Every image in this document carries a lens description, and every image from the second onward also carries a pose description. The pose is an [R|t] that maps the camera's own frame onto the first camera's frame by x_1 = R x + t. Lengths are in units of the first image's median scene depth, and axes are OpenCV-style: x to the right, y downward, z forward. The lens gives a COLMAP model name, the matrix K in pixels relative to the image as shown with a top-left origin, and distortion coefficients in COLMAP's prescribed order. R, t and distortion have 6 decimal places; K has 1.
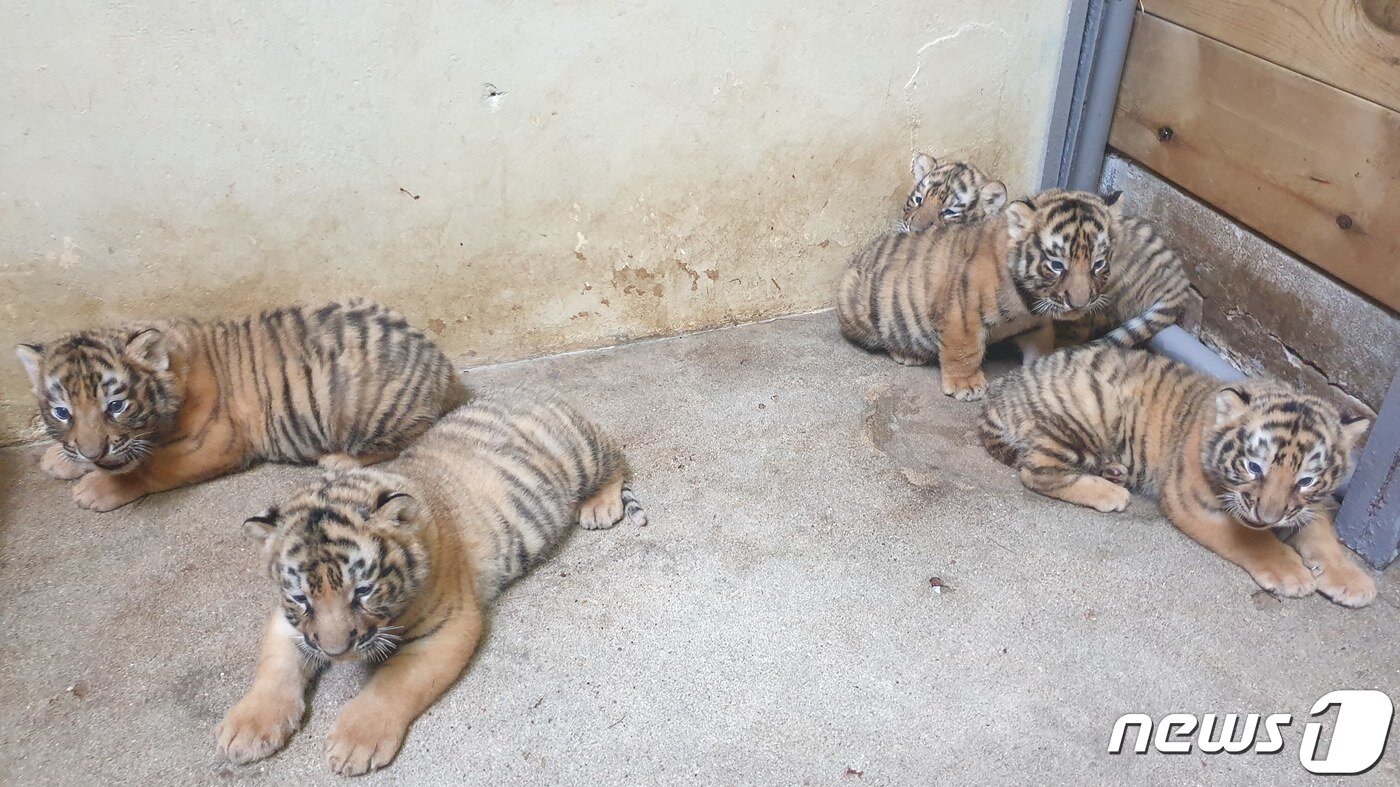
lens RADIAL K [[1095.3, 0, 700.0], [0, 1095.3, 393.5], [0, 0, 1]] dist [-0.008083, 0.007066]
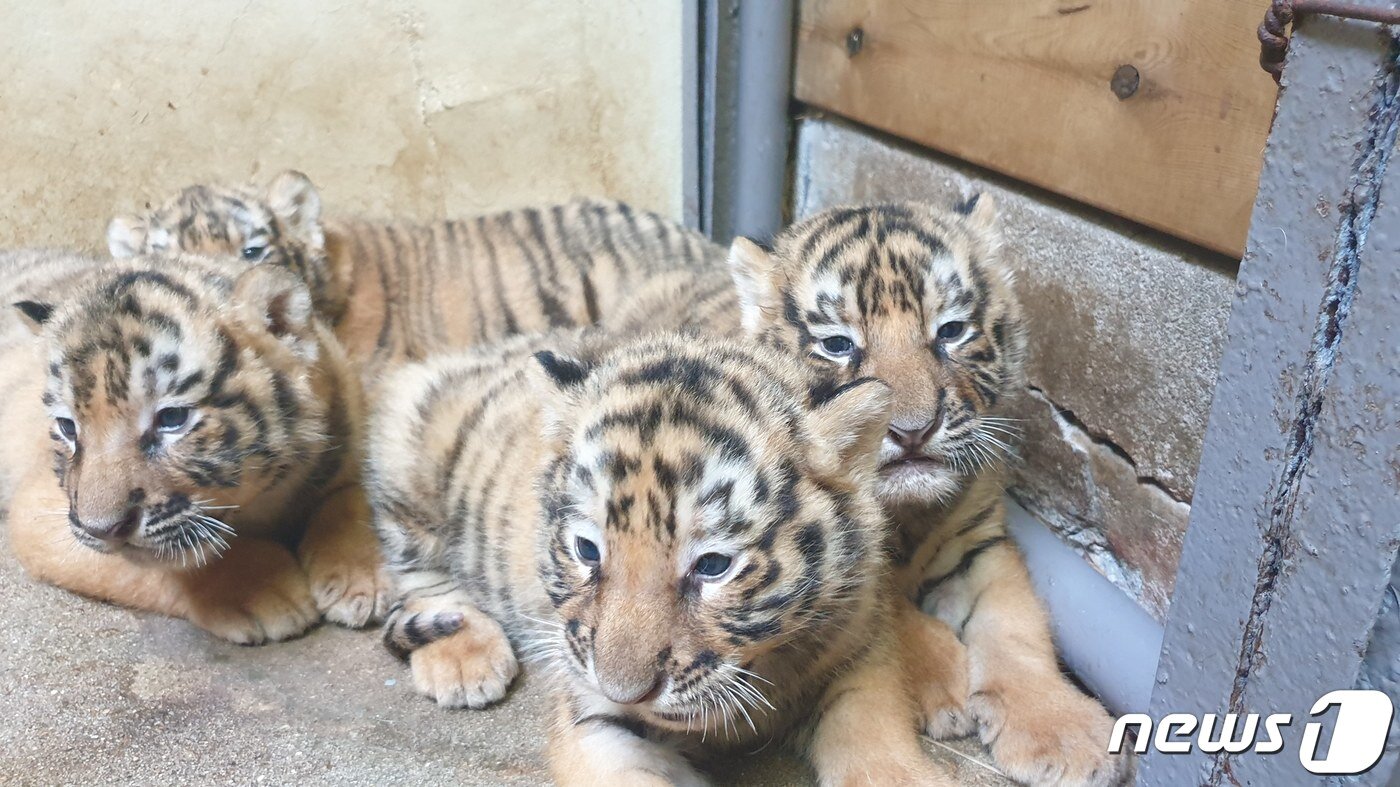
lens RADIAL K [[1095.3, 0, 700.0], [0, 1095.3, 393.5], [0, 0, 1]] dist [-0.008083, 0.007066]
pose [[0.998789, 0.028051, -0.040414, 0.396005], [-0.036243, 0.975065, -0.218938, 0.053723], [0.033265, 0.220138, 0.974901, 0.539531]]
